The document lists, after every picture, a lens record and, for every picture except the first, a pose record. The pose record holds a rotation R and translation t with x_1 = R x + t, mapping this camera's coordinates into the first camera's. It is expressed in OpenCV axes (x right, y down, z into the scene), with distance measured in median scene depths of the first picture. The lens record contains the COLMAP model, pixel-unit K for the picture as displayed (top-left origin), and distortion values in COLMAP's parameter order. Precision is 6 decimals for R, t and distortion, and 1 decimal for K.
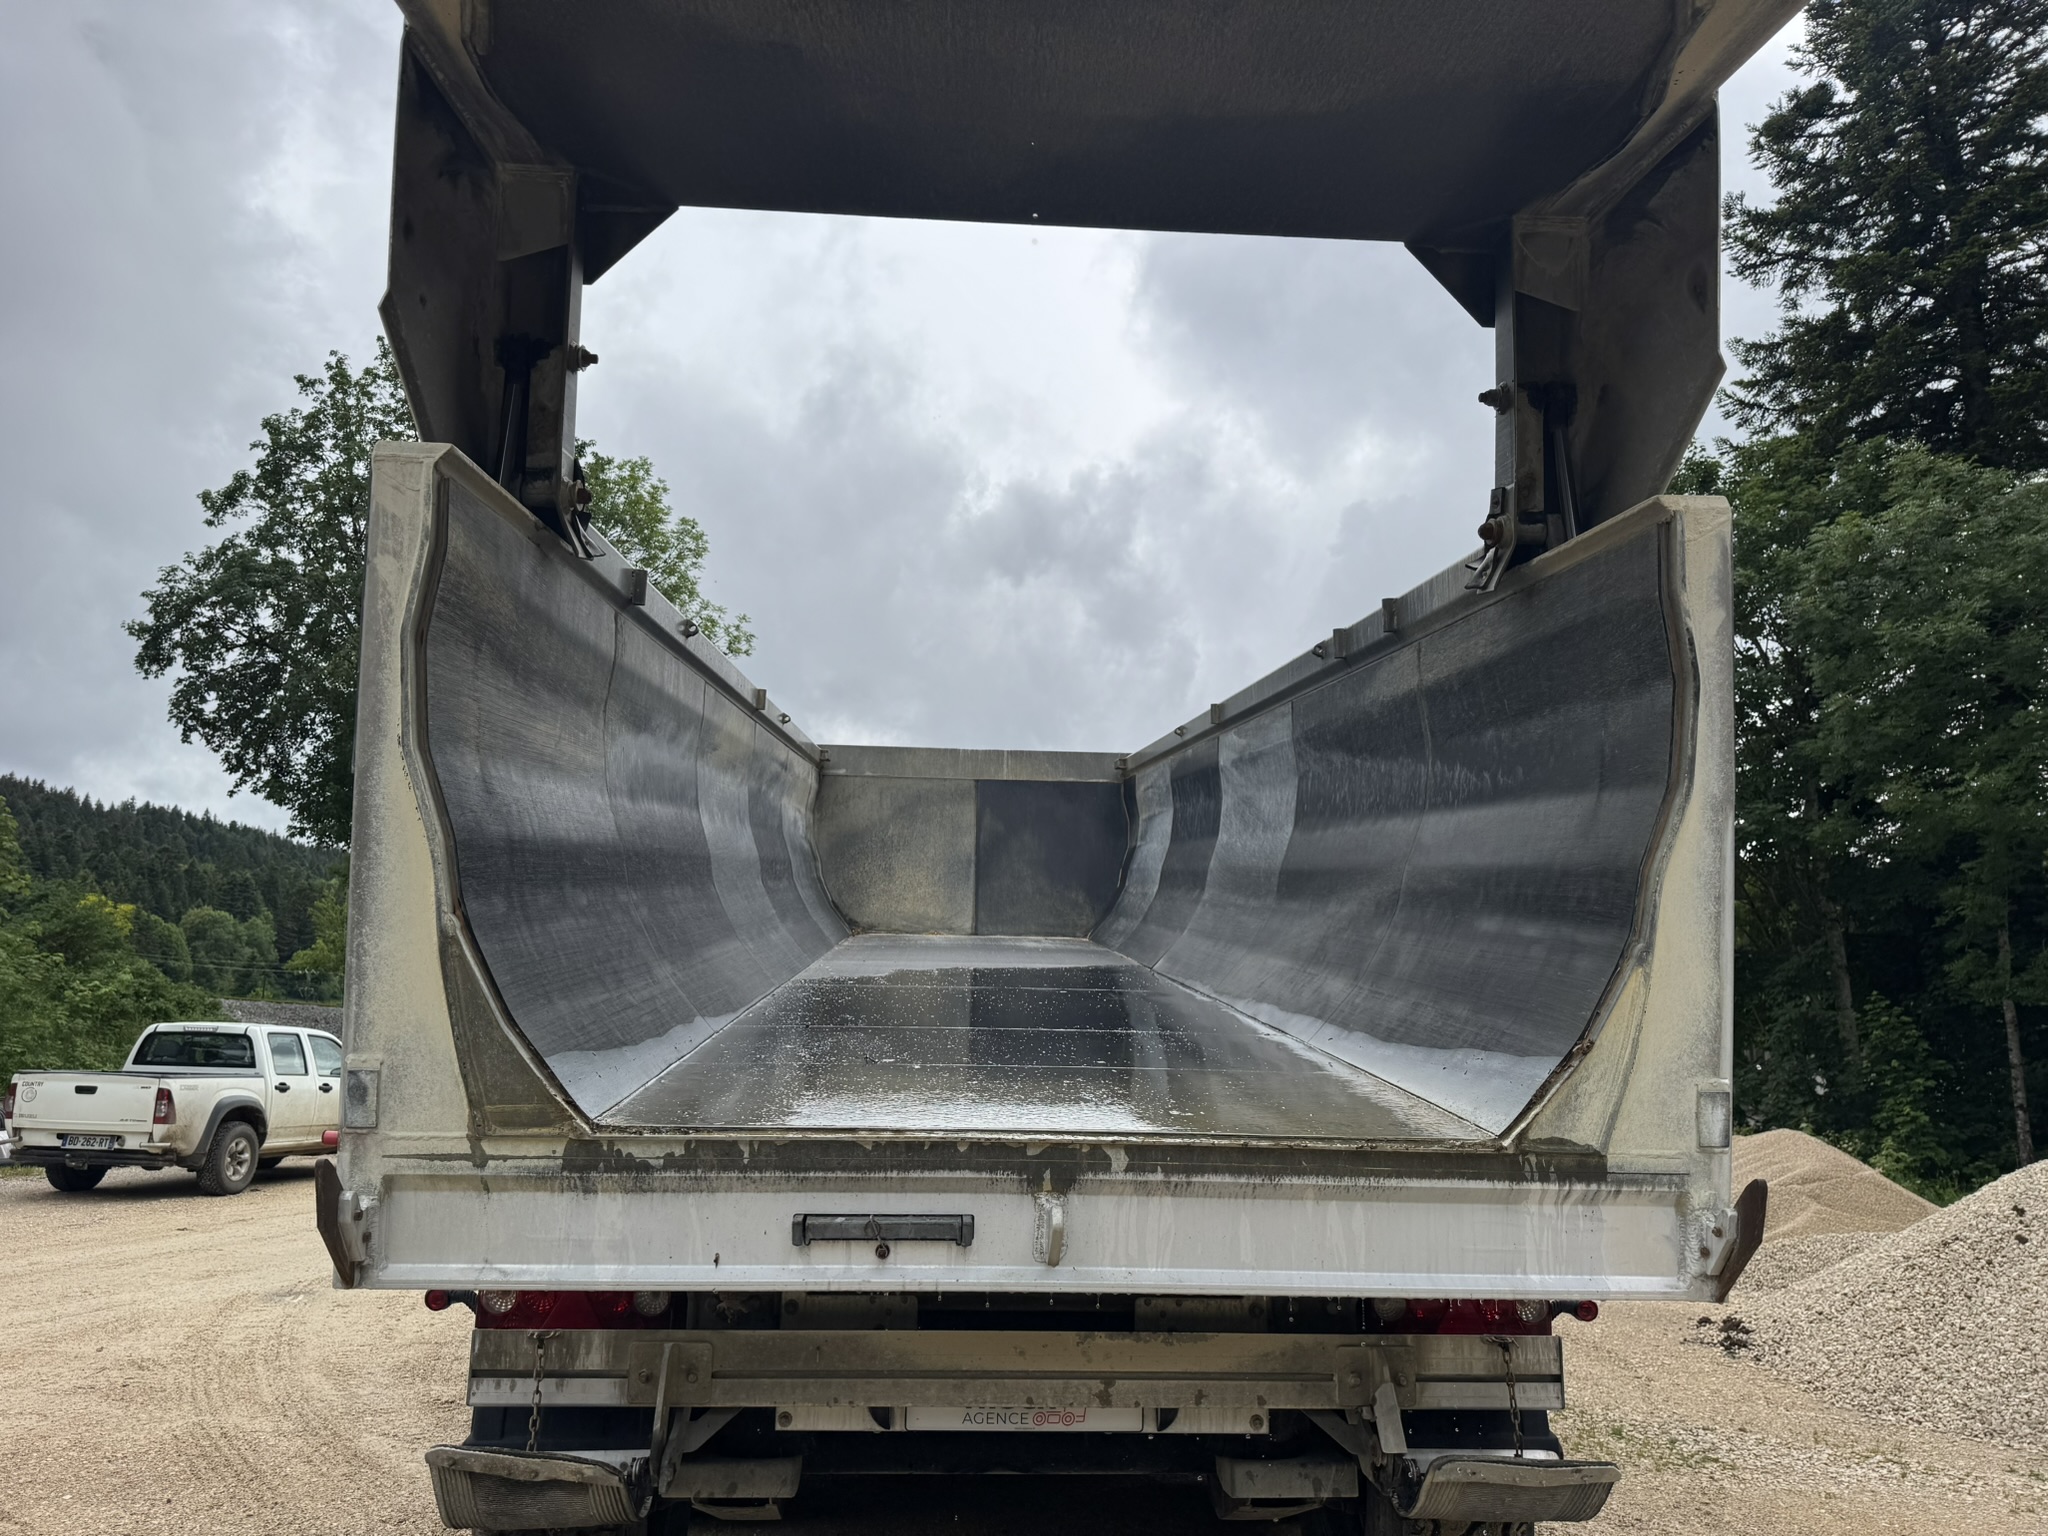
lens RADIAL K [[1408.6, 0, 1031.3], [0, 1408.6, 758.2], [0, 0, 1]] dist [0.027259, -0.028961]
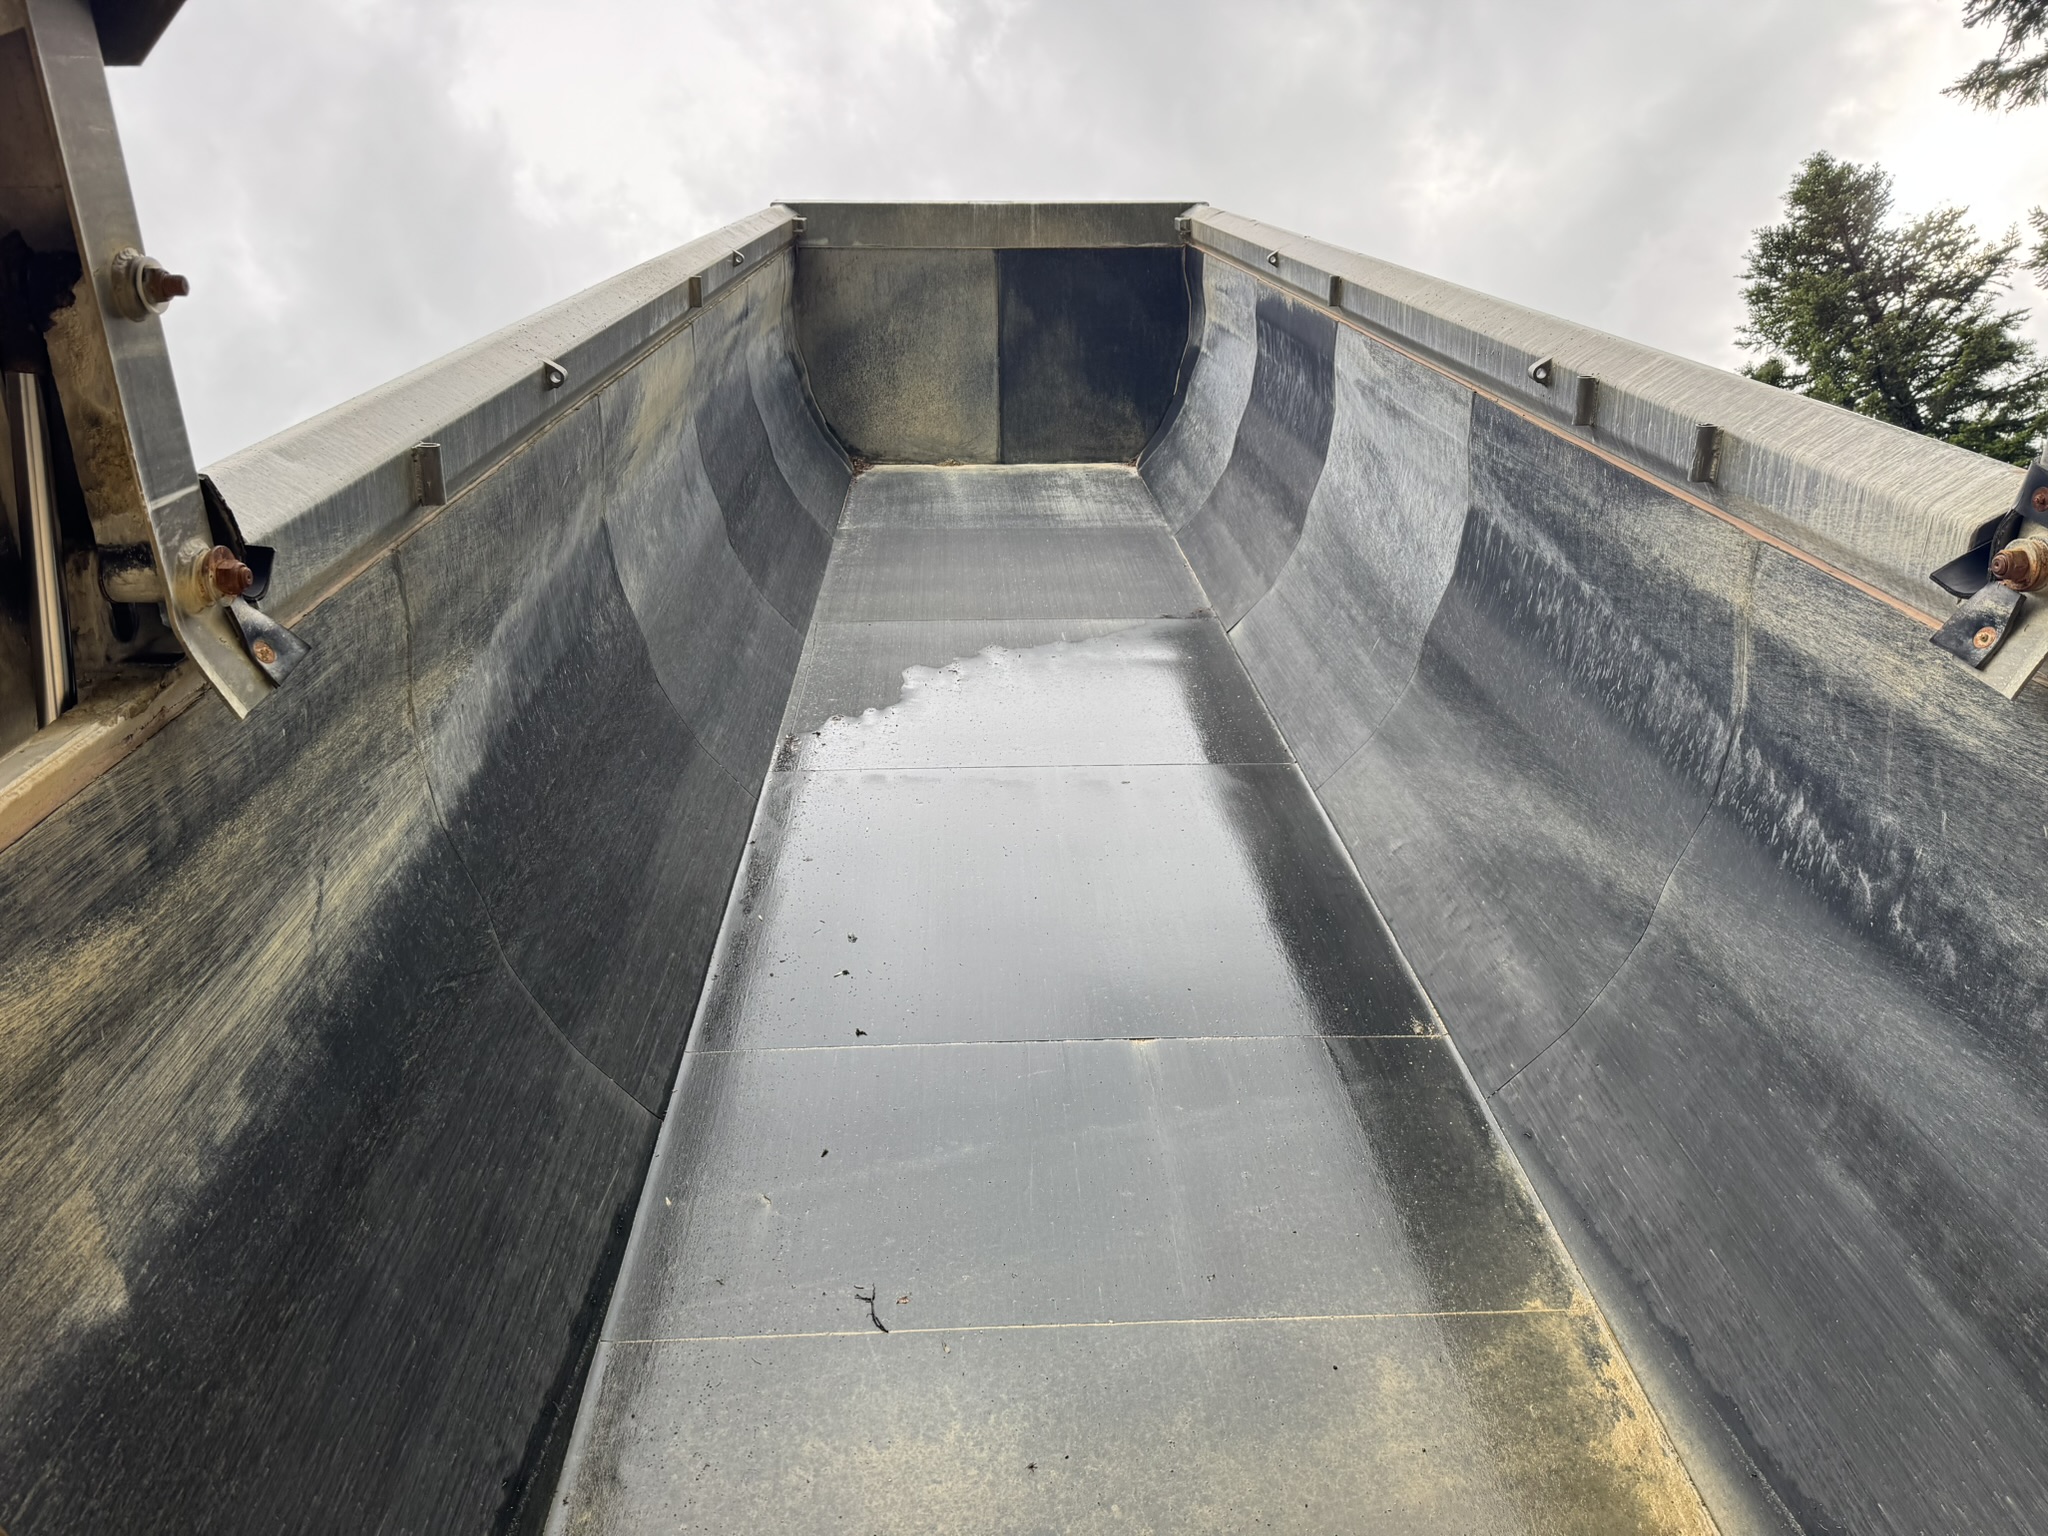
lens RADIAL K [[1408.6, 0, 1031.3], [0, 1408.6, 758.2], [0, 0, 1]] dist [0.027259, -0.028961]
pose [[0.999809, -0.010206, -0.016659, -0.009657], [0.017031, 0.873100, 0.487243, -0.125086], [0.009572, -0.487434, 0.873108, 0.180784]]
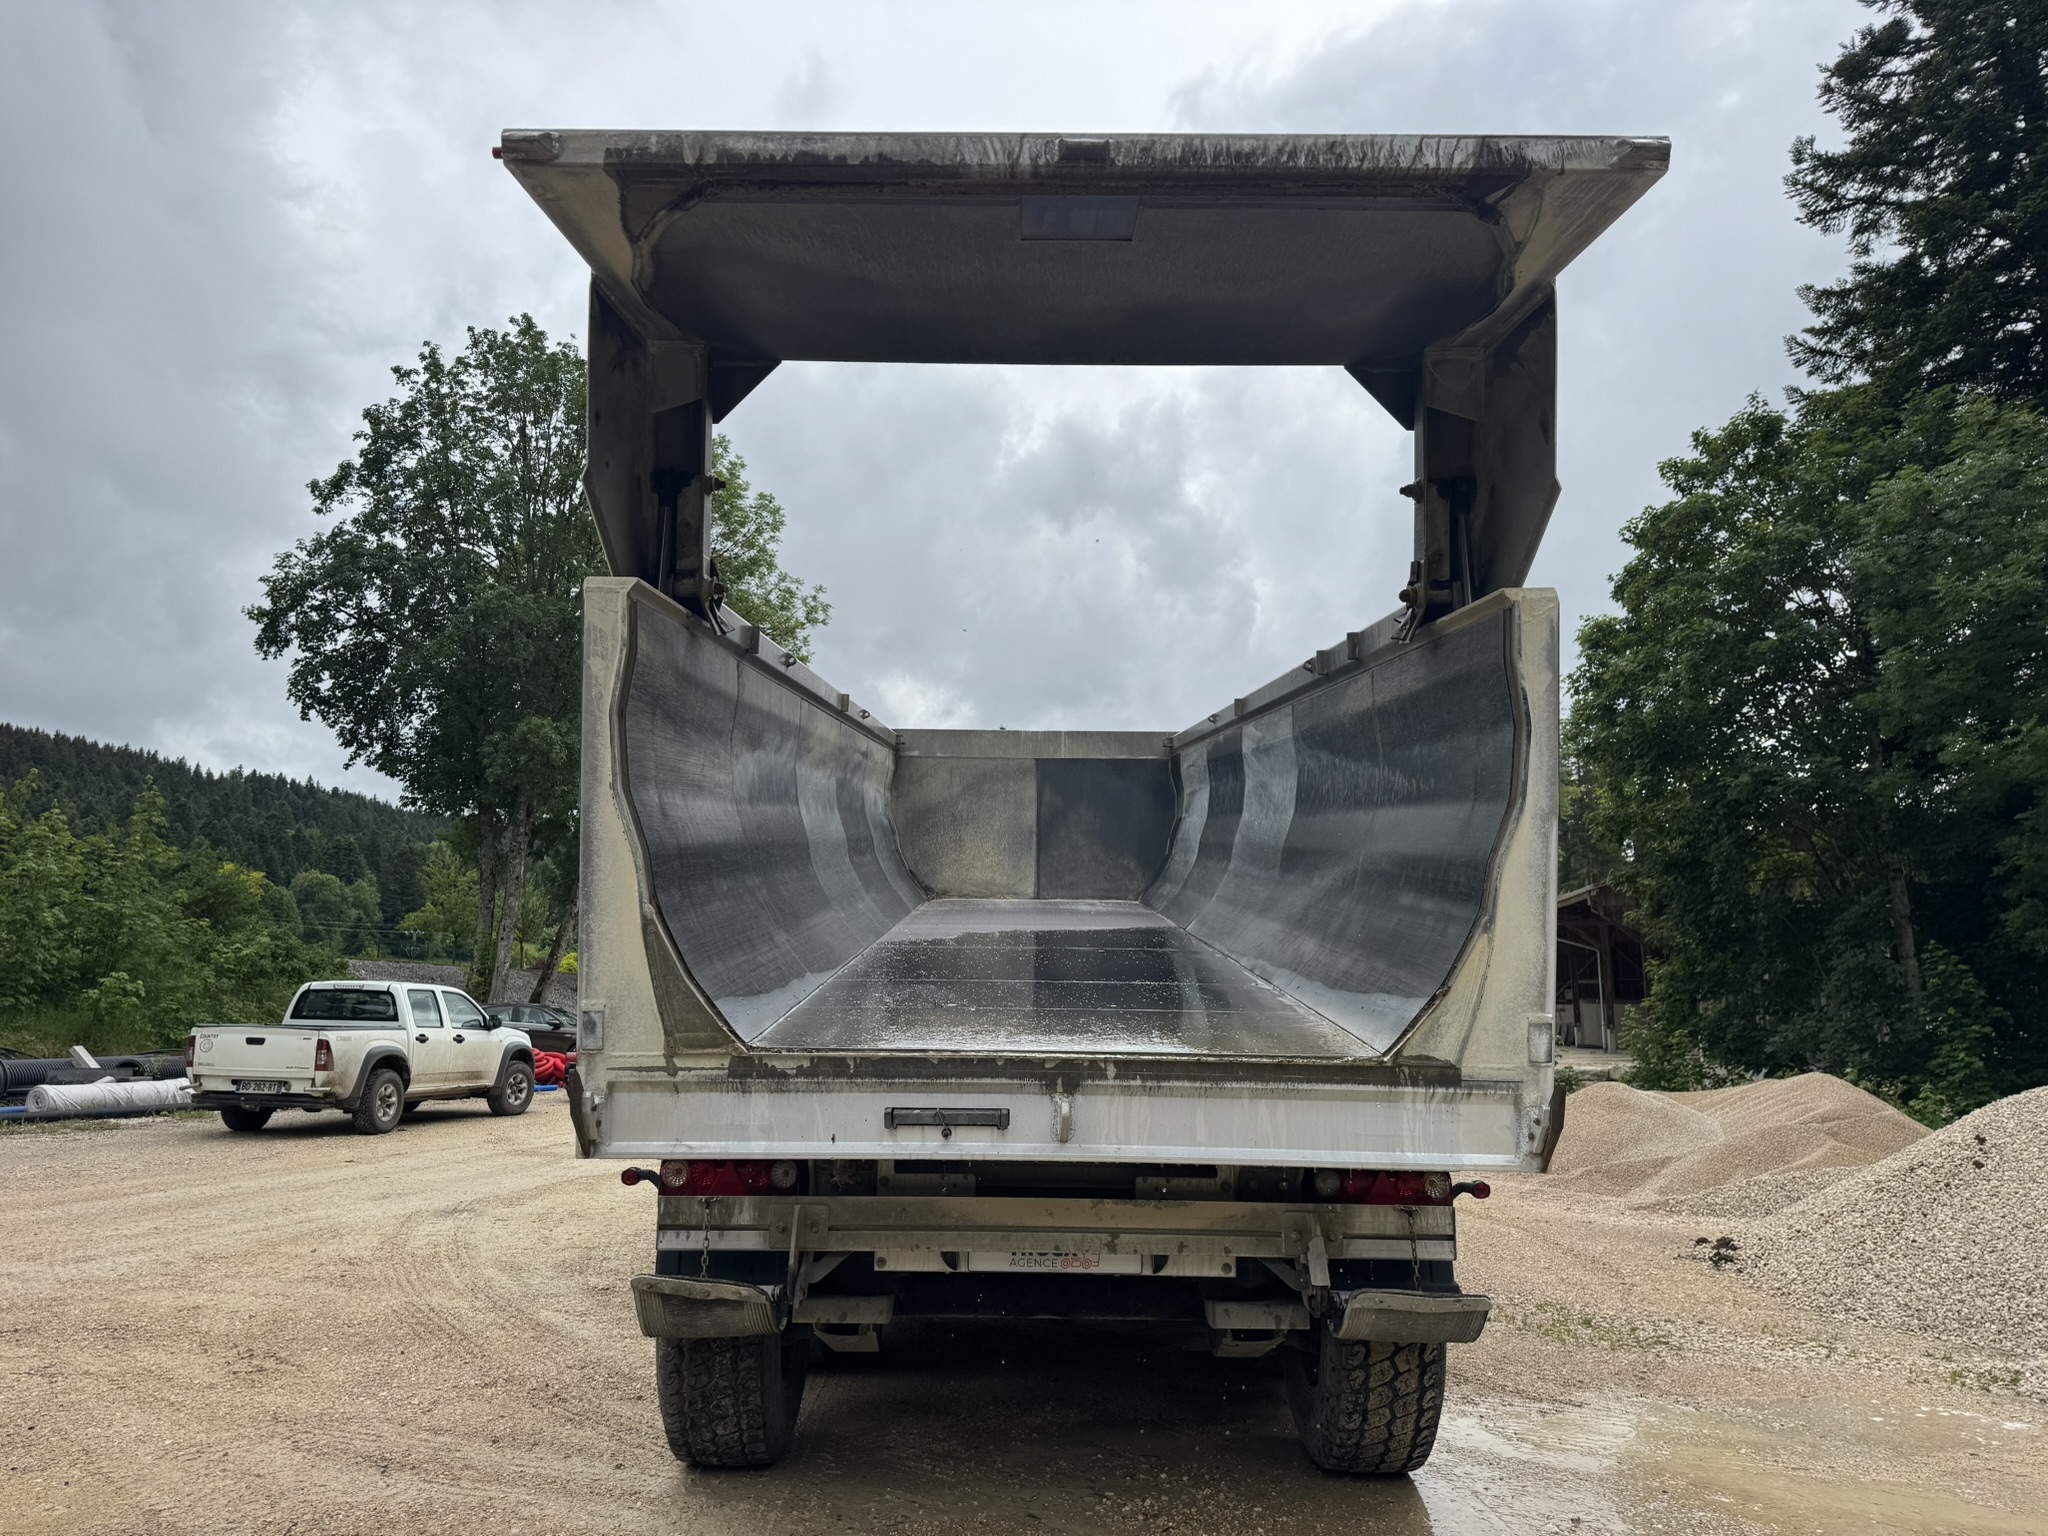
lens RADIAL K [[1408.6, 0, 1031.3], [0, 1408.6, 758.2], [0, 0, 1]] dist [0.027259, -0.028961]
pose [[0.998447, -0.014621, -0.053754, 0.016761], [0.016305, 0.999385, 0.031033, -0.020330], [0.053268, -0.031862, 0.998072, -0.109988]]
